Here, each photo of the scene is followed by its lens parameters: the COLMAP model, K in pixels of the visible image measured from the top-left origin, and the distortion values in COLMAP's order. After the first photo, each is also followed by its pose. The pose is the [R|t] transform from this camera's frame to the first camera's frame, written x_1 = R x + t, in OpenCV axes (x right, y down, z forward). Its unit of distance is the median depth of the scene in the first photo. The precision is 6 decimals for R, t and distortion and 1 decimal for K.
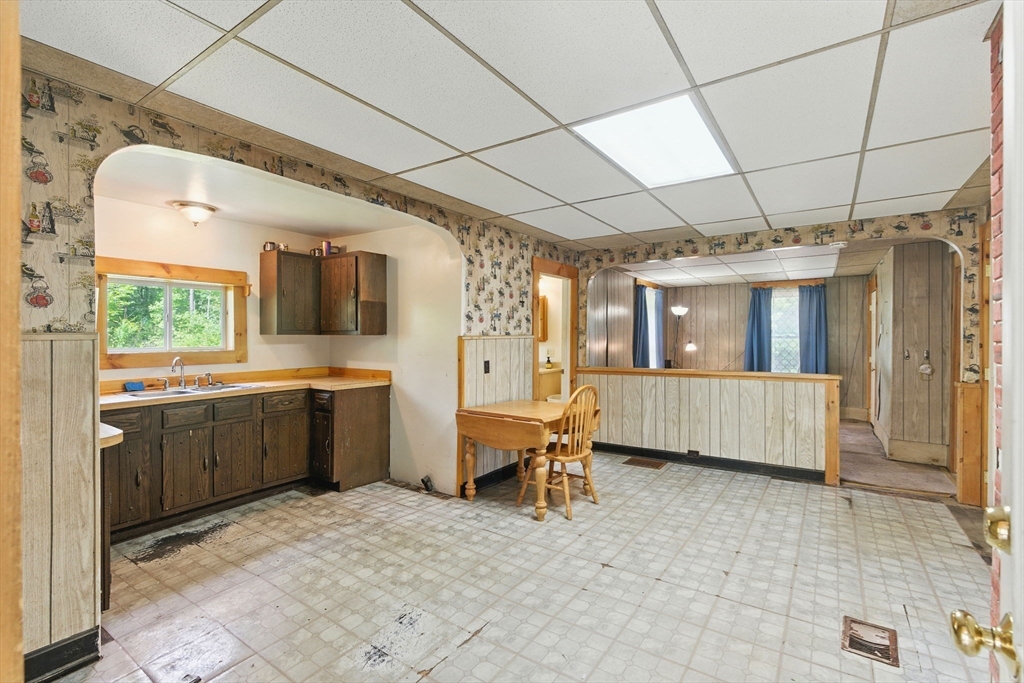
lens RADIAL K [[462.3, 0, 517.3], [0, 462.3, 339.0], [0, 0, 1]] dist [0.000699, 0.001434]
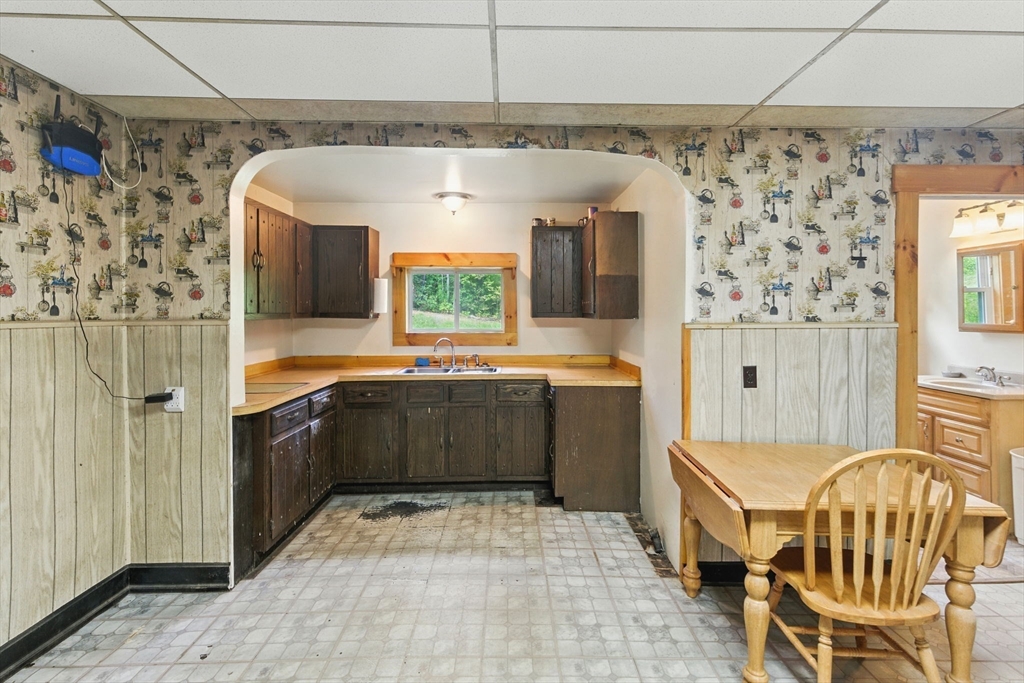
lens RADIAL K [[483.1, 0, 589.7], [0, 483.1, 312.8], [0, 0, 1]] dist [-0.005349, -0.000355]
pose [[0.581588, 0.001536, -0.813482, 0.343730], [-0.008163, 0.999959, -0.003947, -0.017359], [0.813442, 0.008936, 0.581577, 0.540723]]
